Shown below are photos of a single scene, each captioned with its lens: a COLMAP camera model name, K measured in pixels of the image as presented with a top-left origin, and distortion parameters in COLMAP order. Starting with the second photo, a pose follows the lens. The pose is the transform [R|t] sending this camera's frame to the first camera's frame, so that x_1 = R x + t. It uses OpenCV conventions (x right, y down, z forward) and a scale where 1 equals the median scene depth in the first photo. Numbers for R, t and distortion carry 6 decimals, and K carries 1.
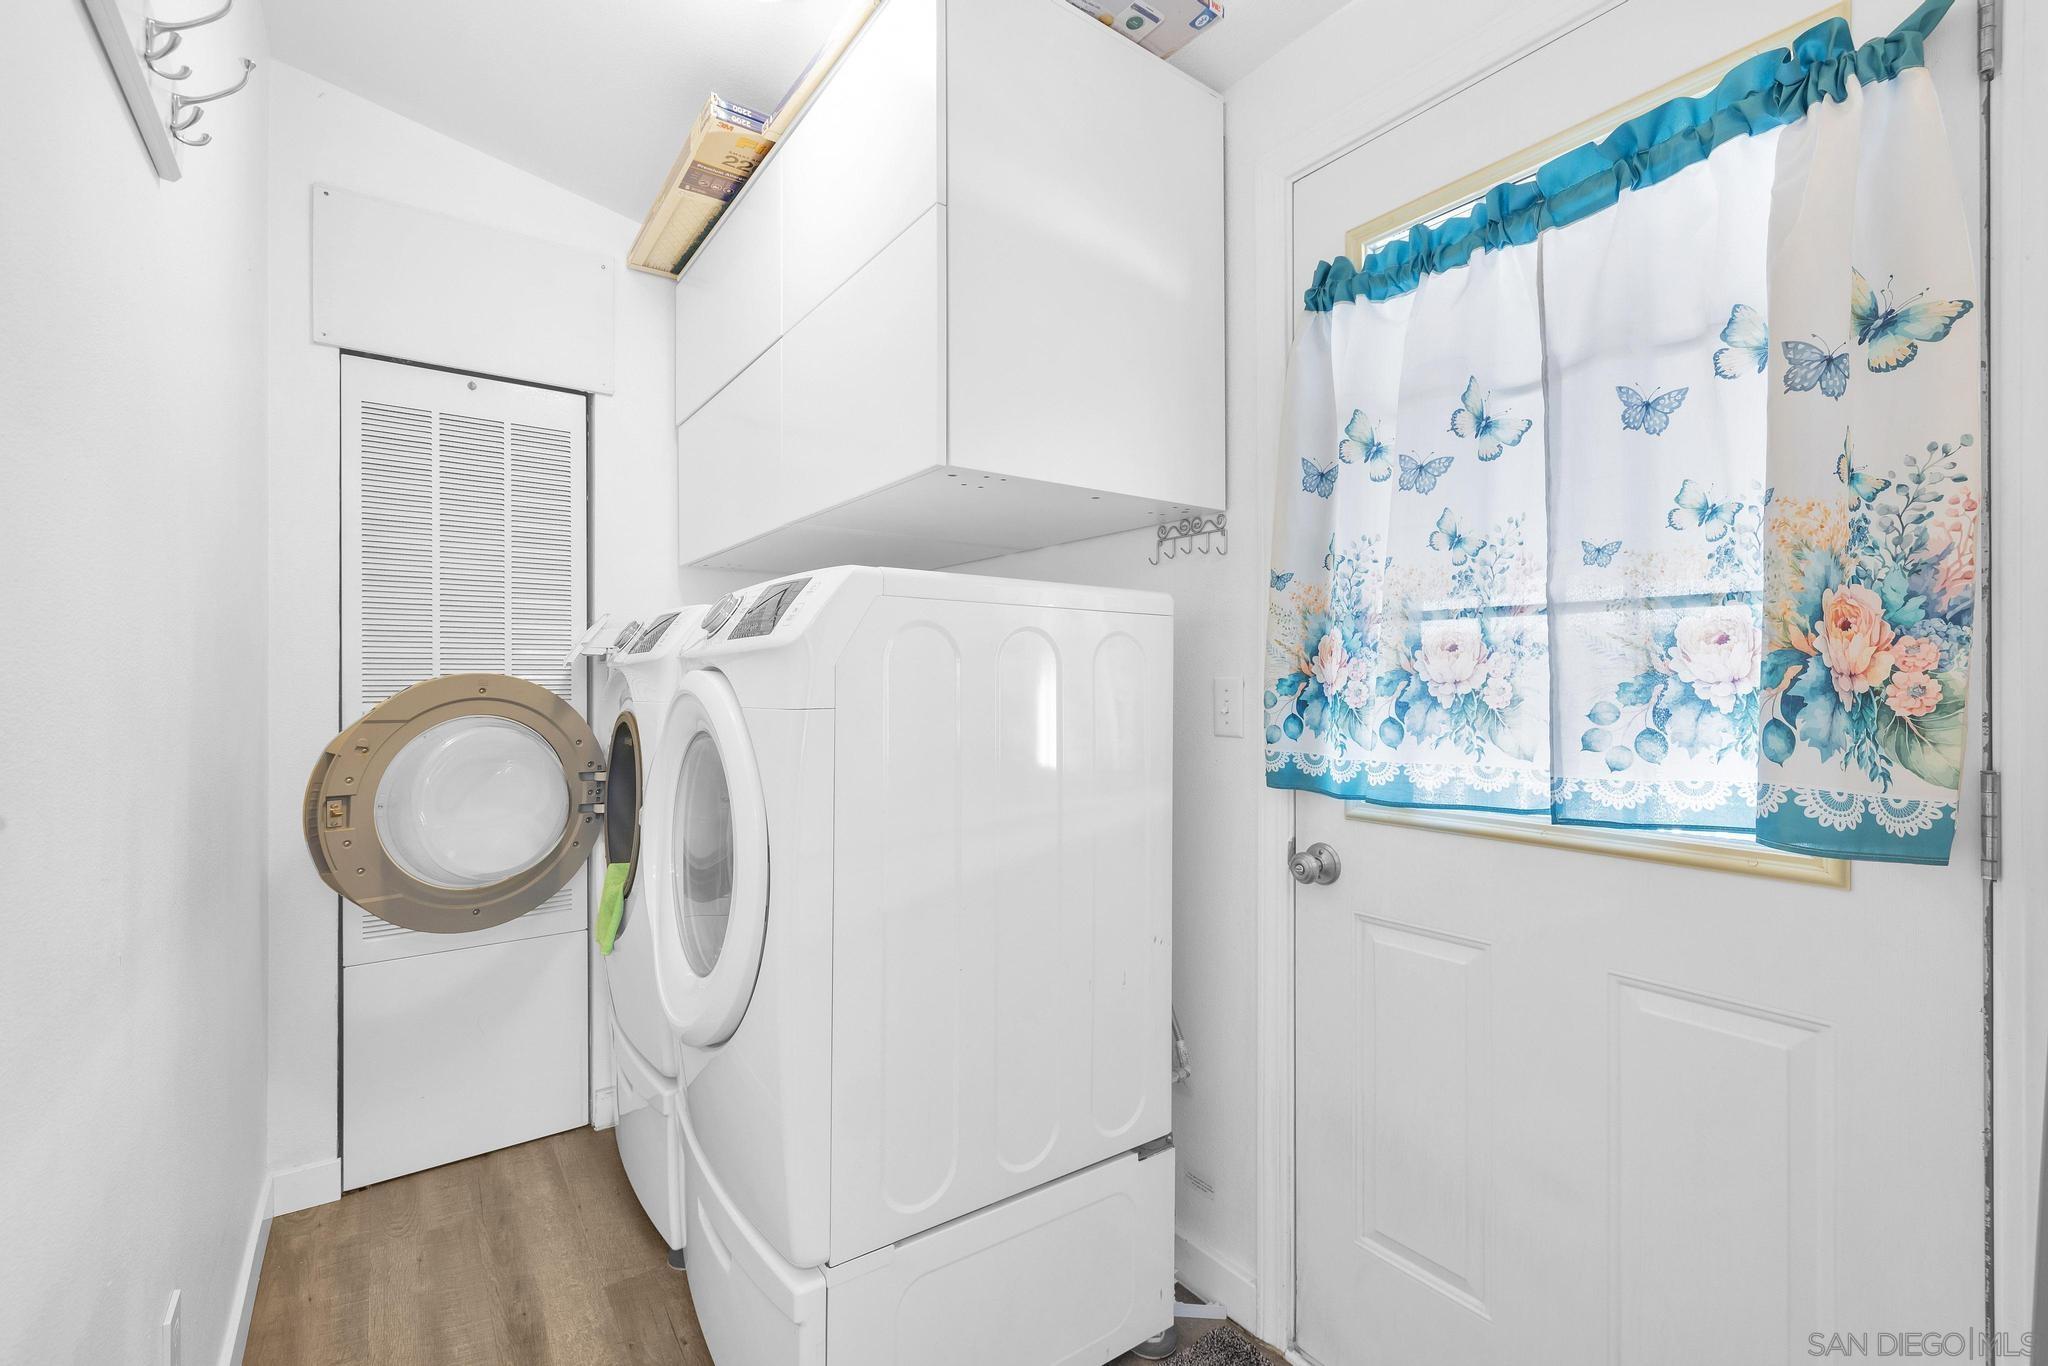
lens RADIAL K [[872.9, 0, 1032.1], [0, 872.9, 683.4], [0, 0, 1]] dist [0.000747, 0.000184]
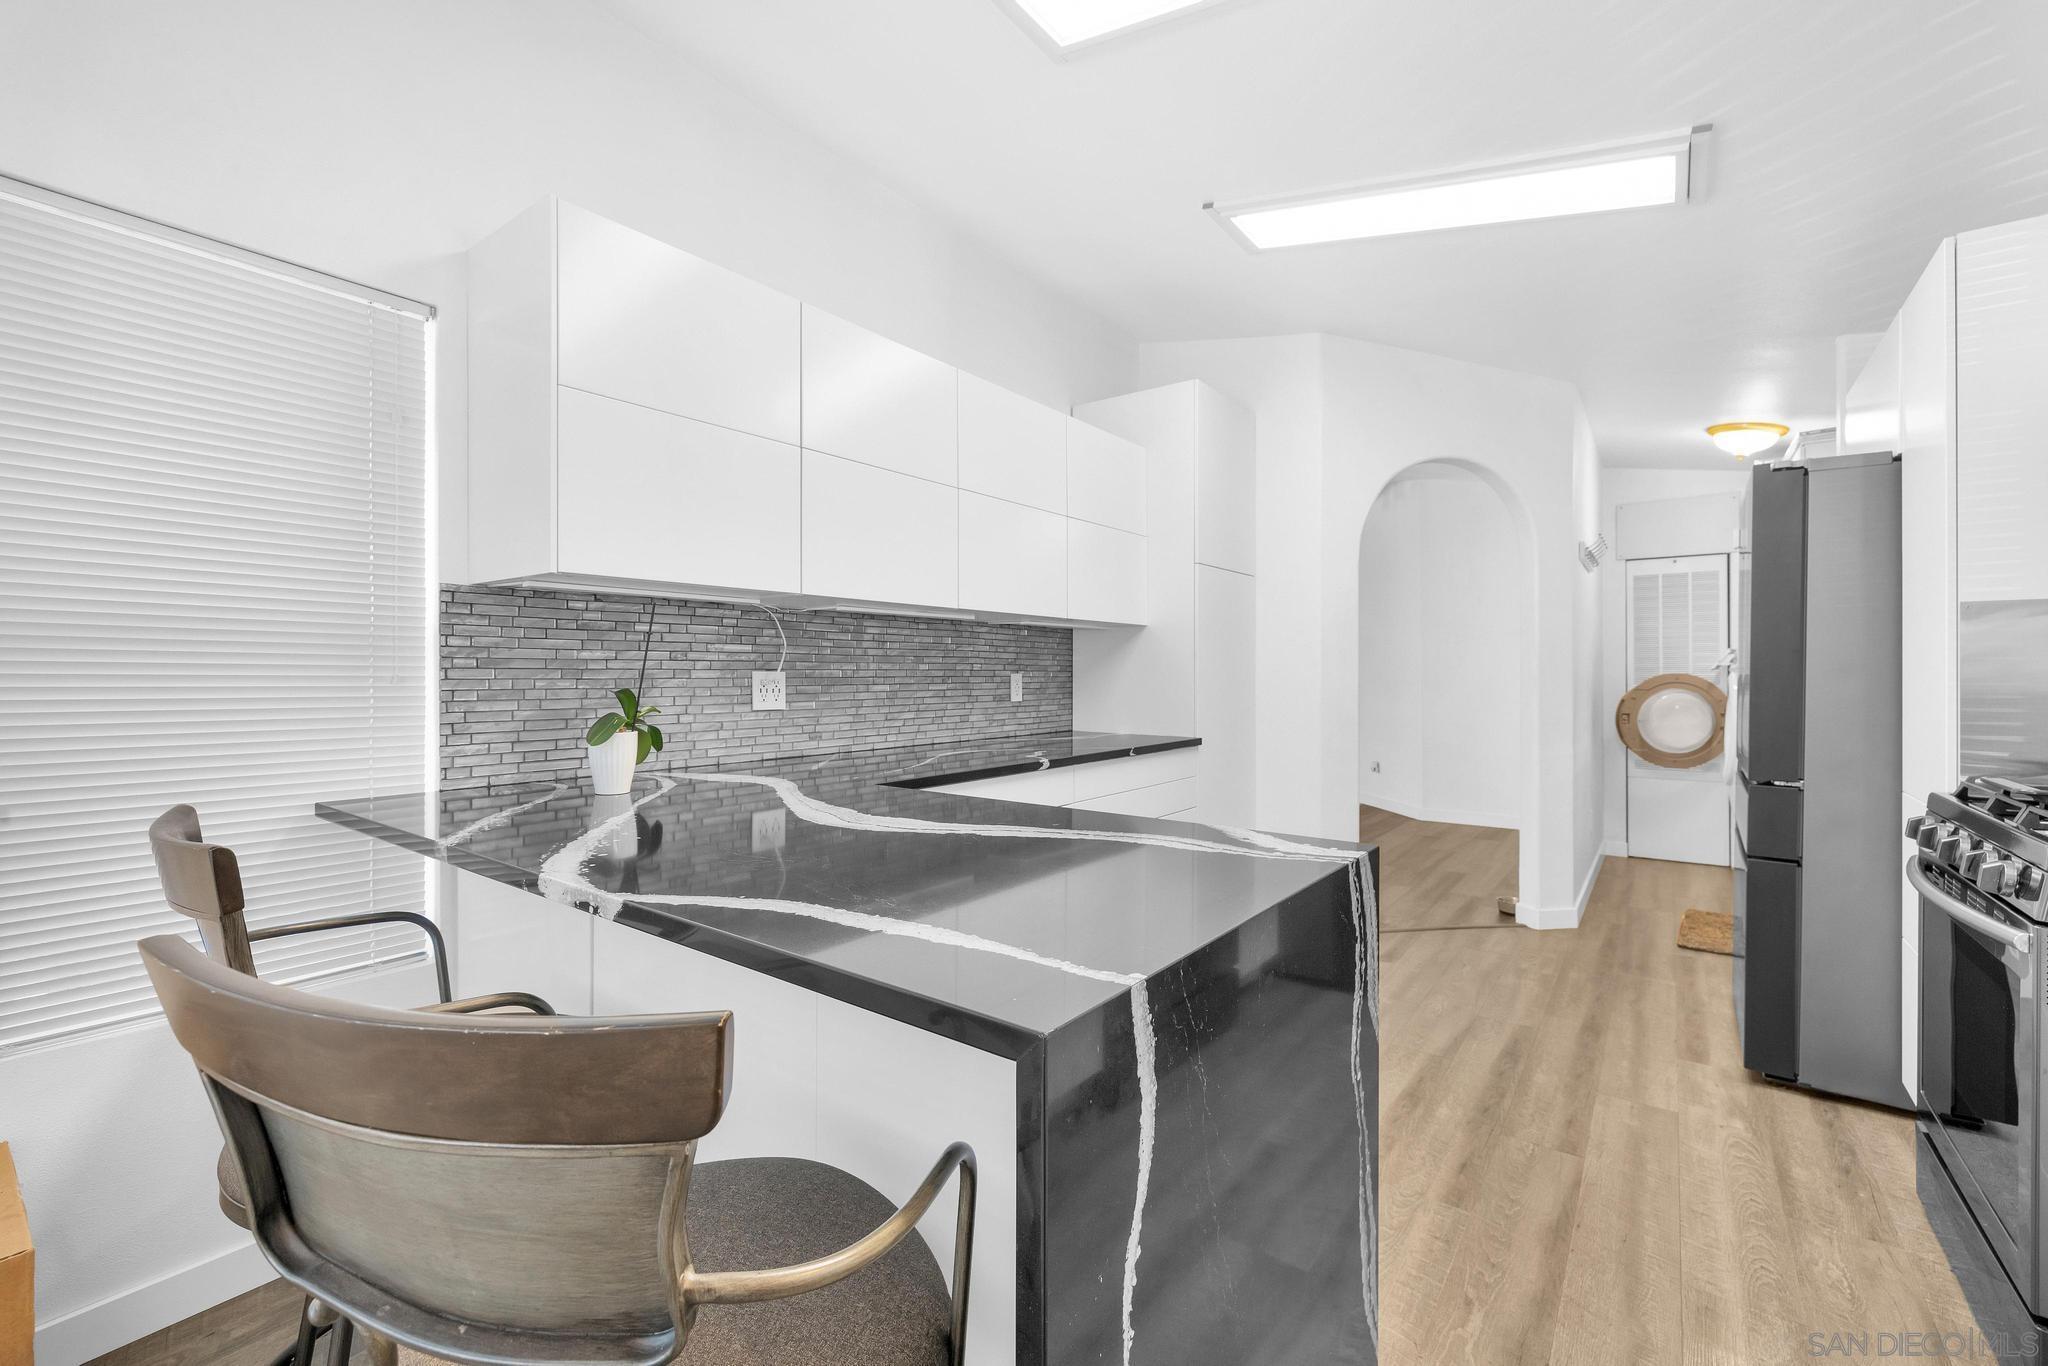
lens RADIAL K [[872.9, 0, 1031.9], [0, 872.9, 677.4], [0, 0, 1]] dist [0.000747, 0.000184]
pose [[0.293847, -0.001029, -0.955852, 1.357853], [0.003068, 0.999995, -0.000133, -0.005096], [0.955847, -0.002894, 0.293849, -1.688077]]
